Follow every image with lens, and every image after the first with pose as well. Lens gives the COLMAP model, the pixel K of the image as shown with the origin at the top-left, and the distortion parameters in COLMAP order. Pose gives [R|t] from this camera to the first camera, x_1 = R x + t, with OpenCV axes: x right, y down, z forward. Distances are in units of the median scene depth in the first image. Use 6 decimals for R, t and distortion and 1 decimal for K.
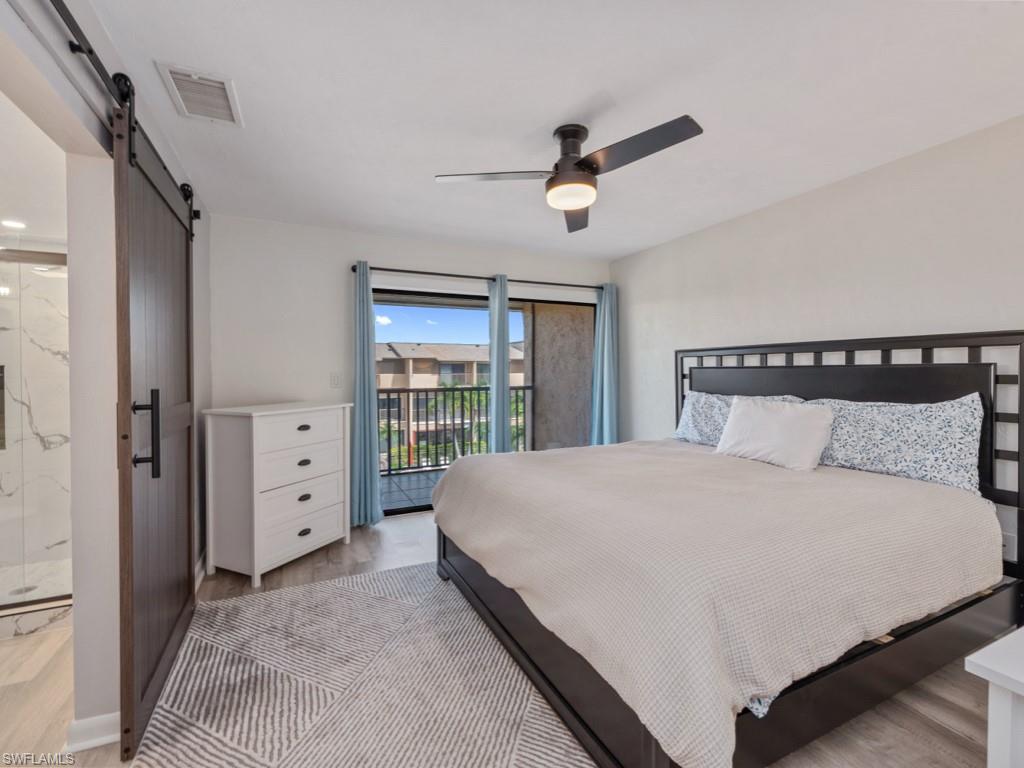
lens RADIAL K [[461.6, 0, 520.8], [0, 461.6, 377.6], [0, 0, 1]] dist [0.016413, -0.000065]
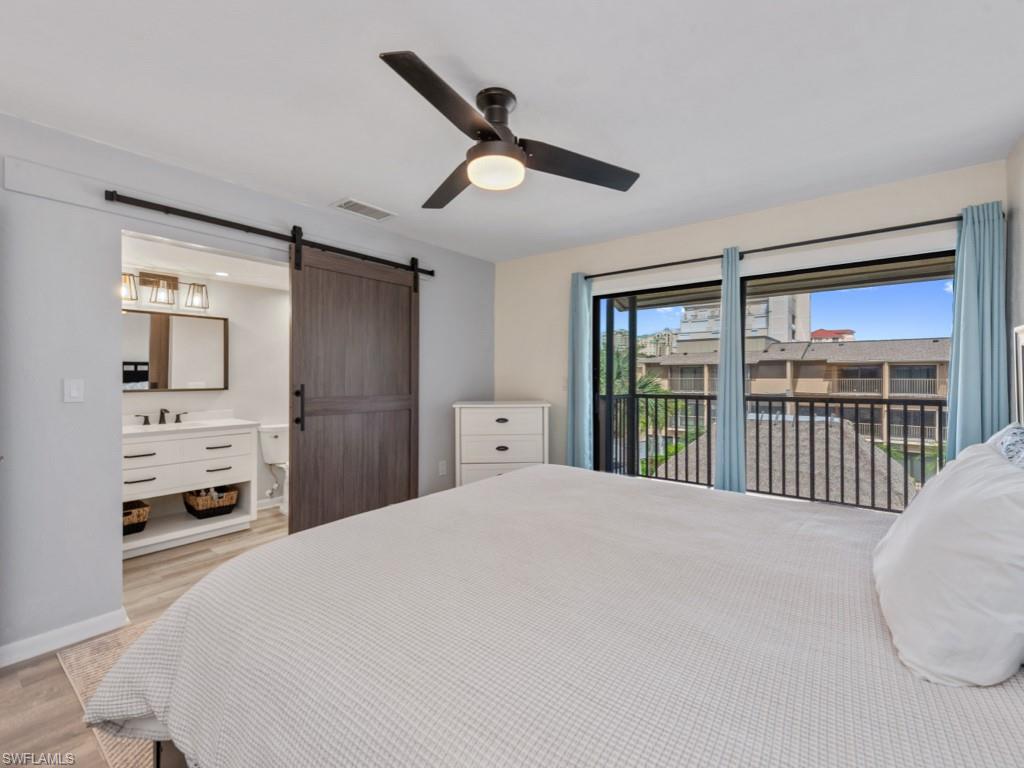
lens RADIAL K [[452.7, 0, 509.2], [0, 452.7, 374.5], [0, 0, 1]] dist [0.020694, -0.007688]
pose [[0.443498, 0.000984, -0.896275, 0.457860], [-0.015505, 0.999858, -0.006575, -0.005583], [0.896141, 0.016813, 0.443450, 0.343258]]
